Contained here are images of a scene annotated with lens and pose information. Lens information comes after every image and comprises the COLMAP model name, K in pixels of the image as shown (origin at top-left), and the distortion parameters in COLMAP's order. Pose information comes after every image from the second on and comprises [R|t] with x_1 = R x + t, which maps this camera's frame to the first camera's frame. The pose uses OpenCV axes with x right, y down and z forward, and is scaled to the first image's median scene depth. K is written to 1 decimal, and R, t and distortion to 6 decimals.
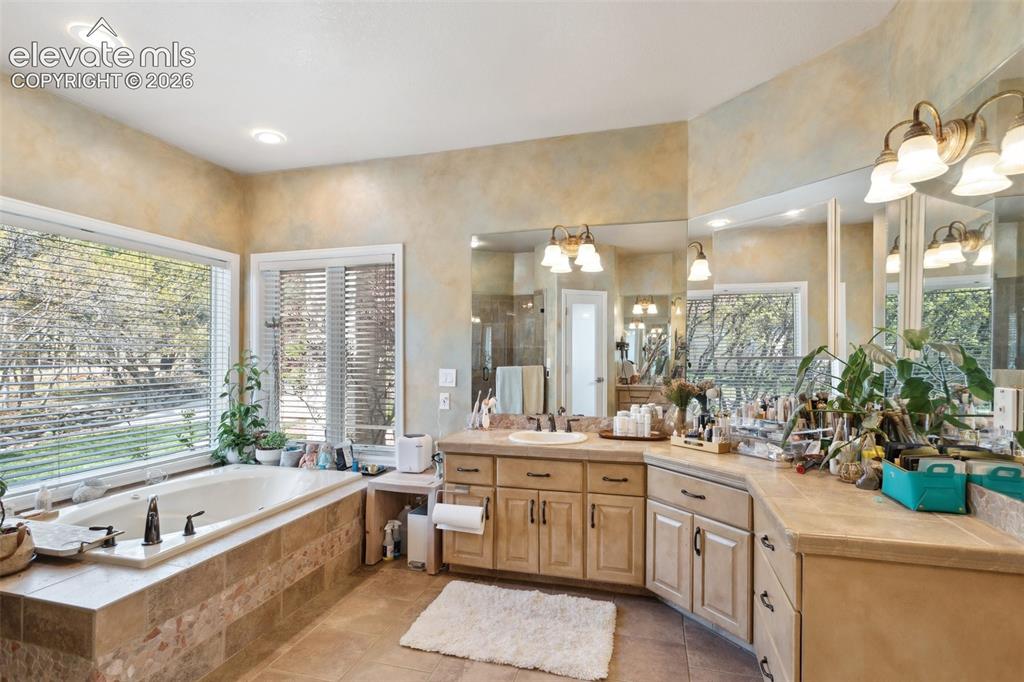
lens RADIAL K [[484.0, 0, 520.7], [0, 484.0, 360.4], [0, 0, 1]] dist [0.001926, -0.000603]
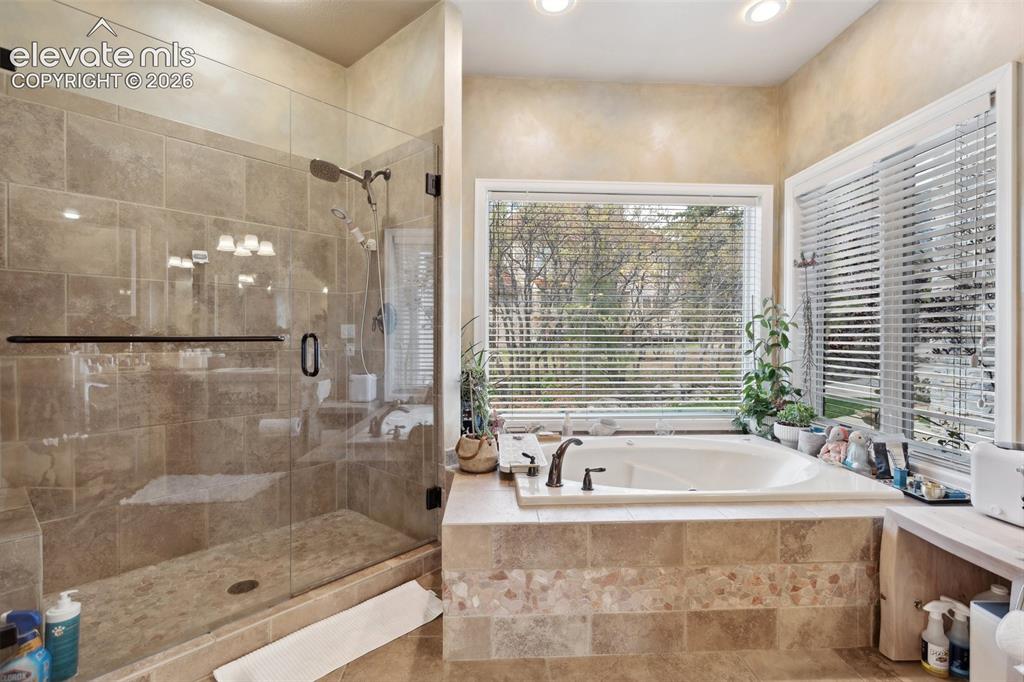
lens RADIAL K [[484.0, 0, 510.5], [0, 484.0, 335.3], [0, 0, 1]] dist [0.001926, -0.000603]
pose [[0.311013, 0.002924, -0.950401, 0.084568], [-0.006023, 0.999981, 0.001106, 0.052567], [0.950387, 0.005380, 0.311025, 0.412529]]
